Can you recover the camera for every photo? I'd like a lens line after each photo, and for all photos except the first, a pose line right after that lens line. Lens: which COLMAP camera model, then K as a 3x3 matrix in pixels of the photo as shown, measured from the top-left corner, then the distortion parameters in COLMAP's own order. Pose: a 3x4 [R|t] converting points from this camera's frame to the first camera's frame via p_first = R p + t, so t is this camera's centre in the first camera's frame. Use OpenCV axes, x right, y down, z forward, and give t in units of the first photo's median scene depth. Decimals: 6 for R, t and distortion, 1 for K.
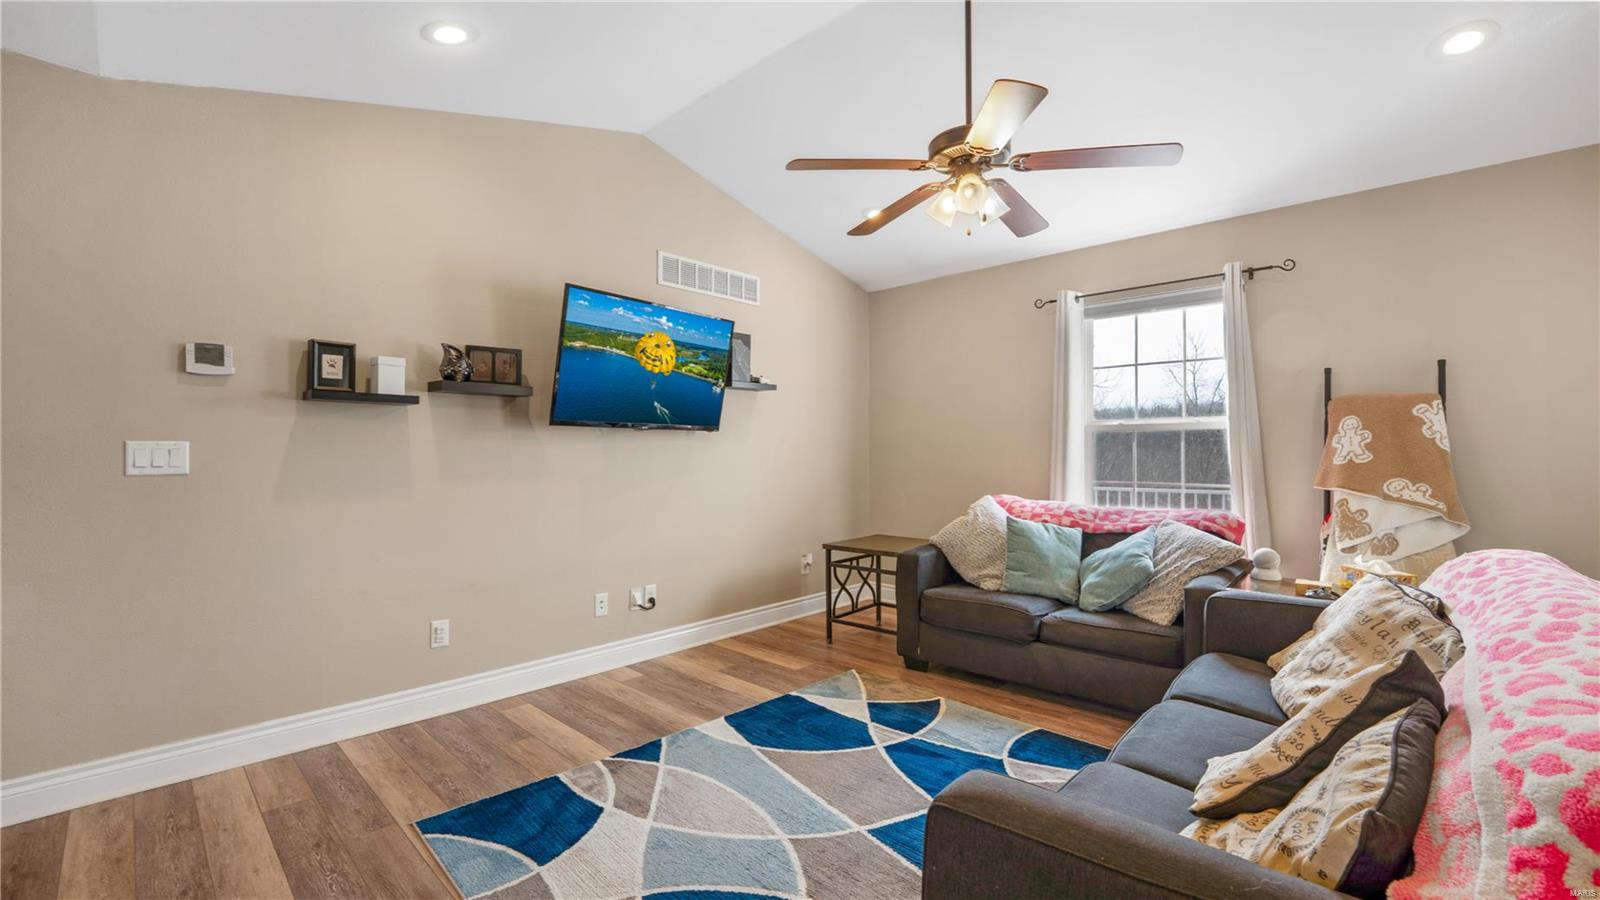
lens RADIAL K [[639.6, 0, 800.1], [0, 639.6, 453.6], [0, 0, 1]] dist [-0.015866, -0.001335]
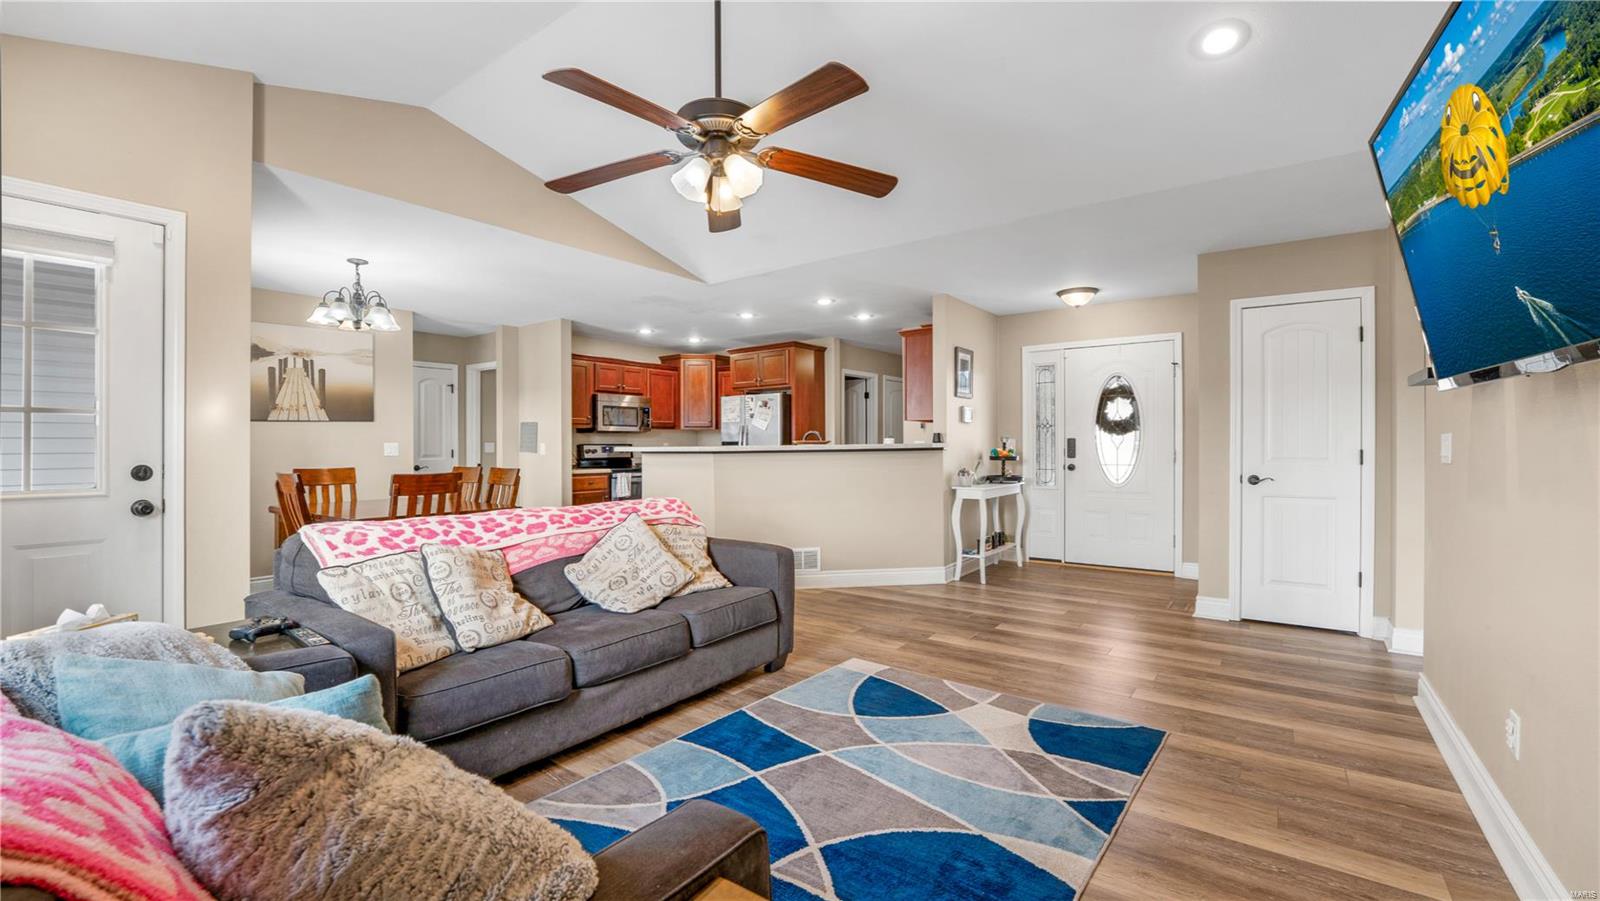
lens RADIAL K [[639.6, 0, 801.0], [0, 639.6, 448.3], [0, 0, 1]] dist [-0.015866, -0.001335]
pose [[-0.991793, 0.007244, -0.127645, 0.194029], [0.007030, 0.999973, 0.002128, -0.002384], [0.127657, 0.001213, -0.991818, 1.454636]]
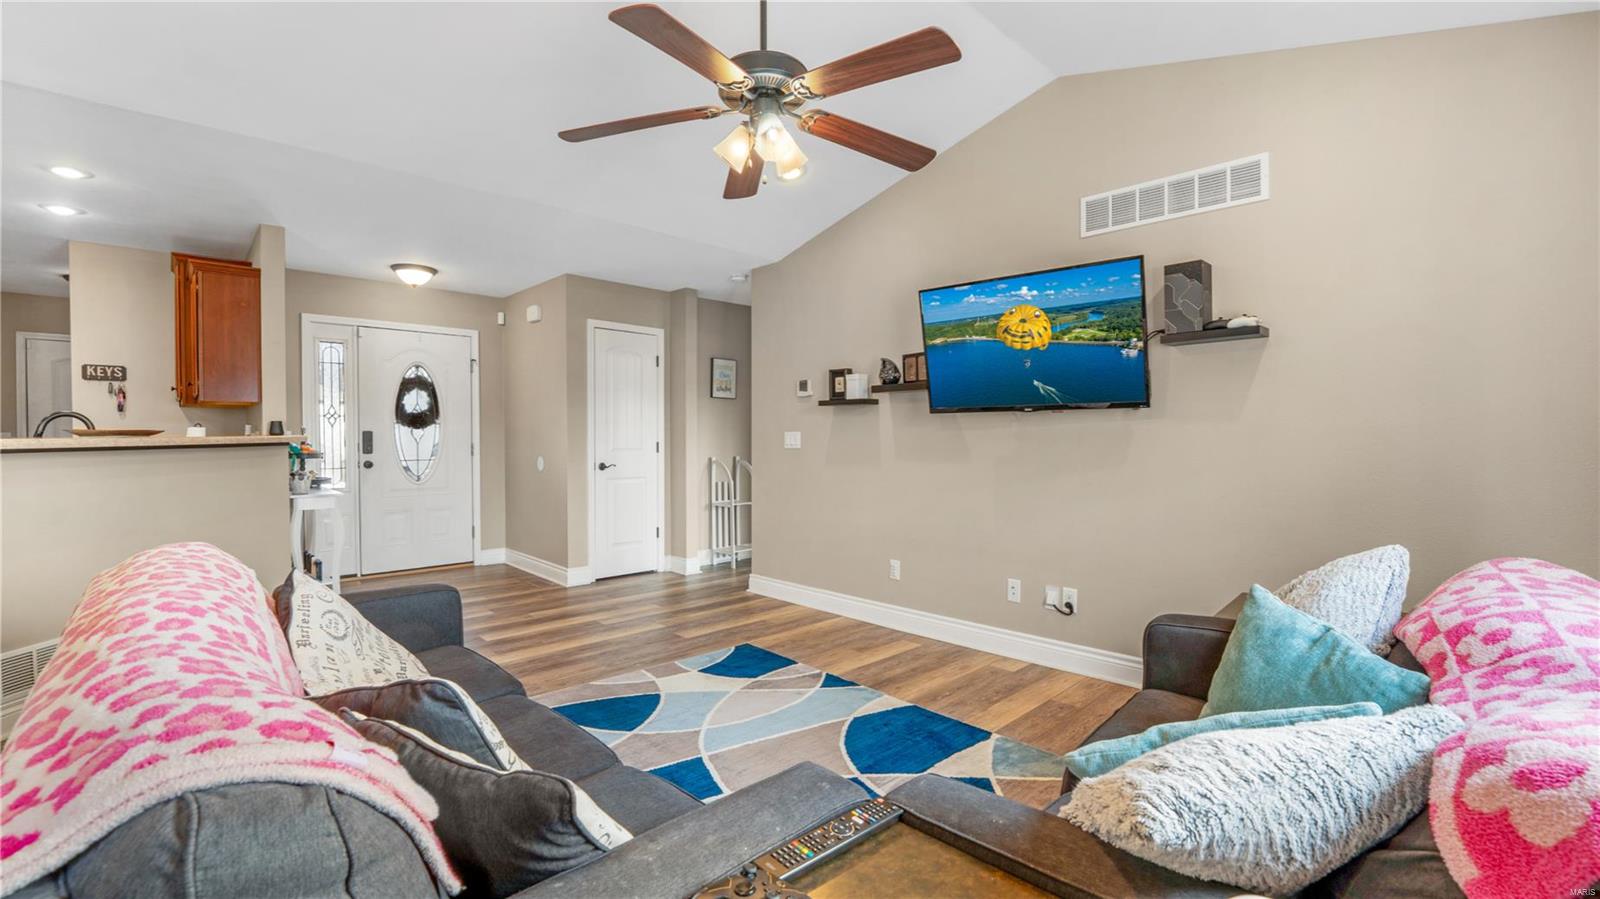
lens RADIAL K [[698.4, 0, 761.3], [0, 698.4, 447.7], [0, 0, 1]] dist [-0.009394, -0.000558]
pose [[-0.073403, 0.017978, -0.997140, 0.909125], [0.005084, 0.999831, 0.017653, -0.006842], [0.997289, -0.003773, -0.073482, 0.790960]]
